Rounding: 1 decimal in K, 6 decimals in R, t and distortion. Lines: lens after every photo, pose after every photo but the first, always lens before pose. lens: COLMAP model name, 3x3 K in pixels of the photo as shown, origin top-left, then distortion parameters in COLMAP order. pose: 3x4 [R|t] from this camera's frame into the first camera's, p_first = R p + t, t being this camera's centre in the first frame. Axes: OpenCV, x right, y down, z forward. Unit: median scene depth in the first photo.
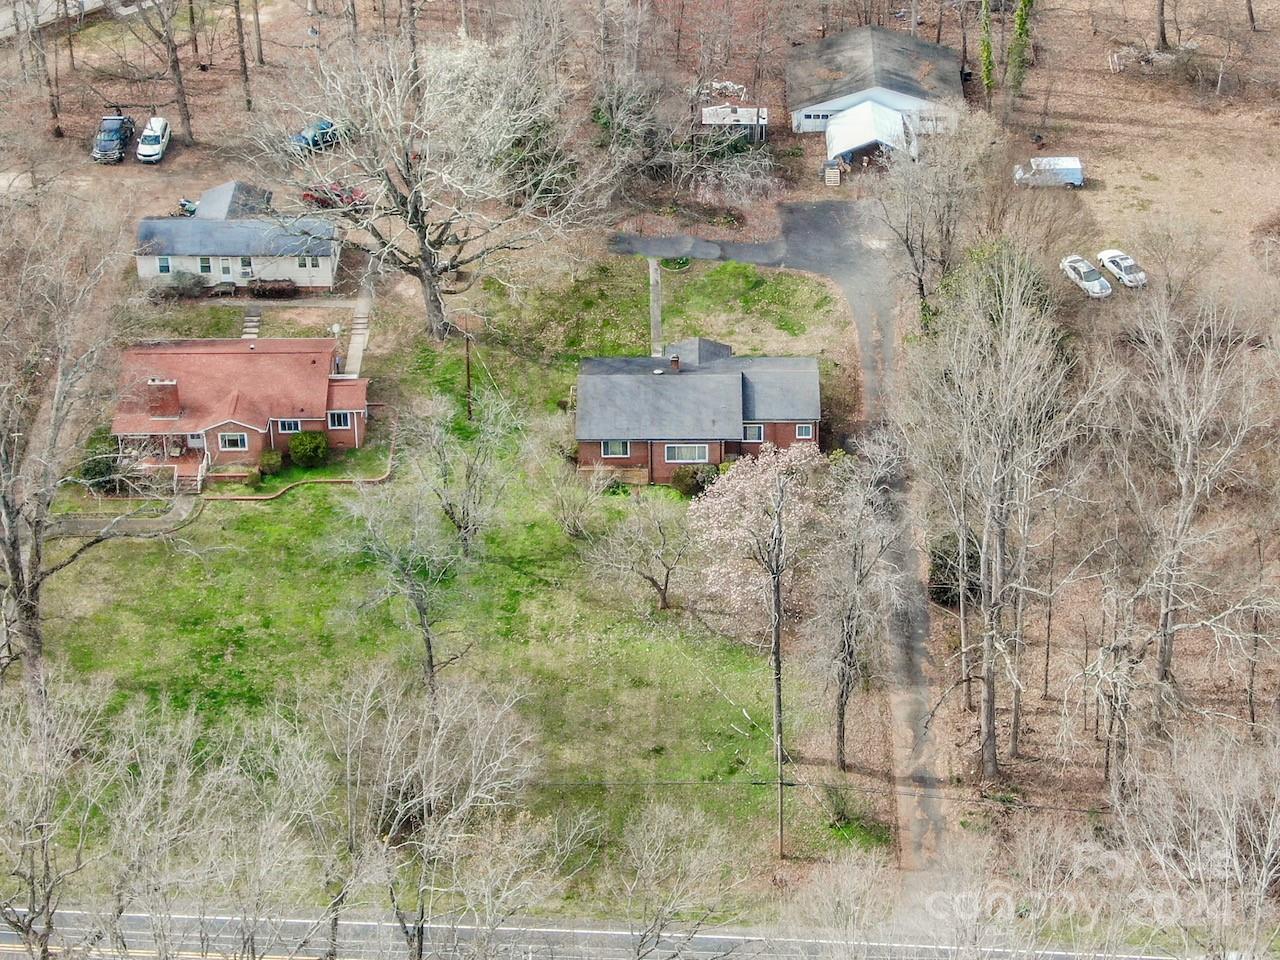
lens RADIAL K [[2953.1, 0, 680.2], [0, 2953.1, 265.8], [0, 0, 1]] dist [0.229274, 0.000000]
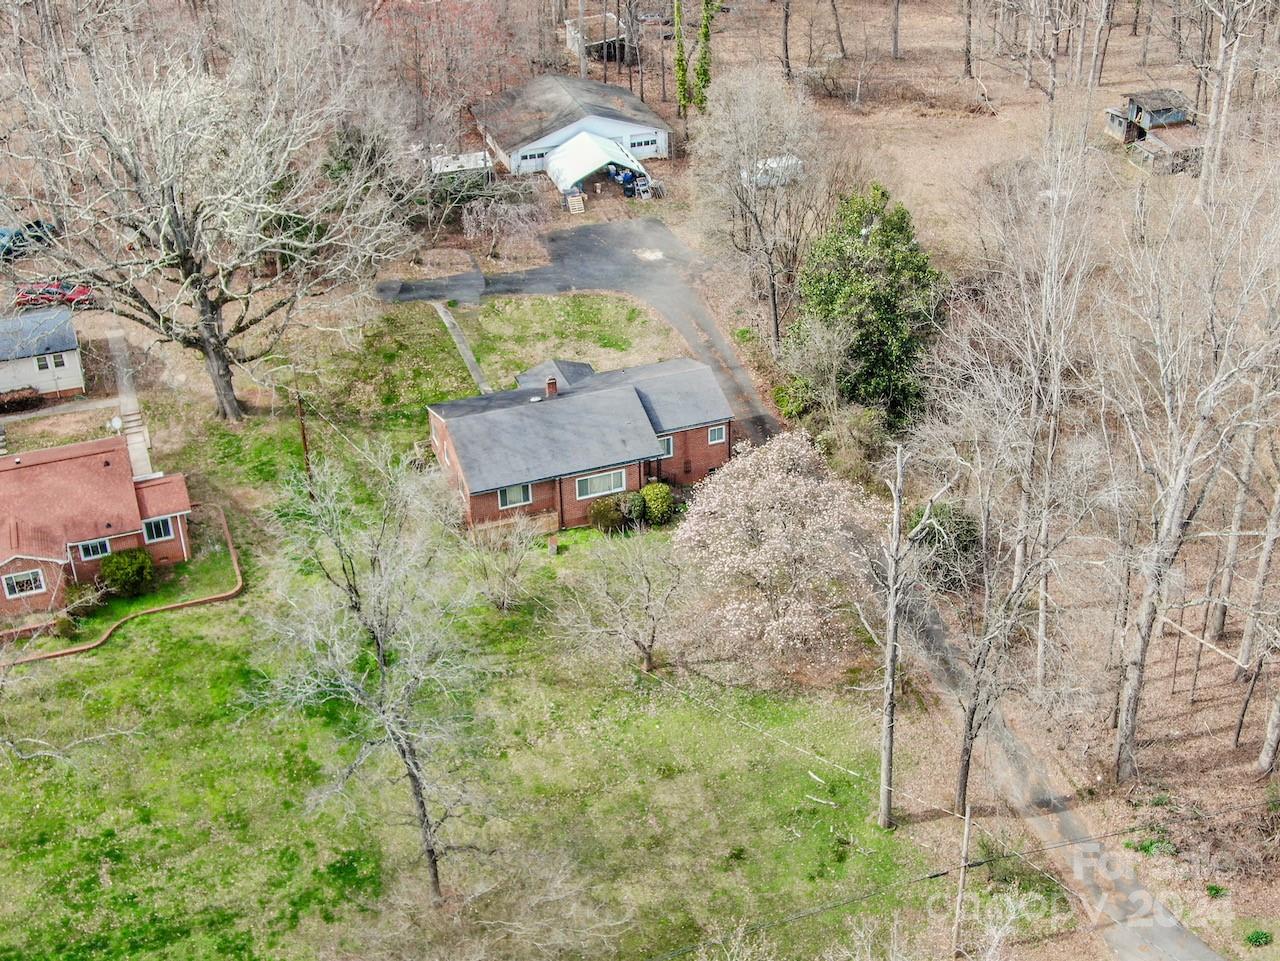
lens RADIAL K [[1645.8, 0, 693.2], [0, 1645.8, 472.8], [0, 0, 1]] dist [0.002849, 0.000000]
pose [[0.930625, -0.190461, 0.312509, -0.110029], [0.180827, 0.981694, 0.059815, 0.034848], [-0.318181, 0.000844, 0.948030, 0.516187]]
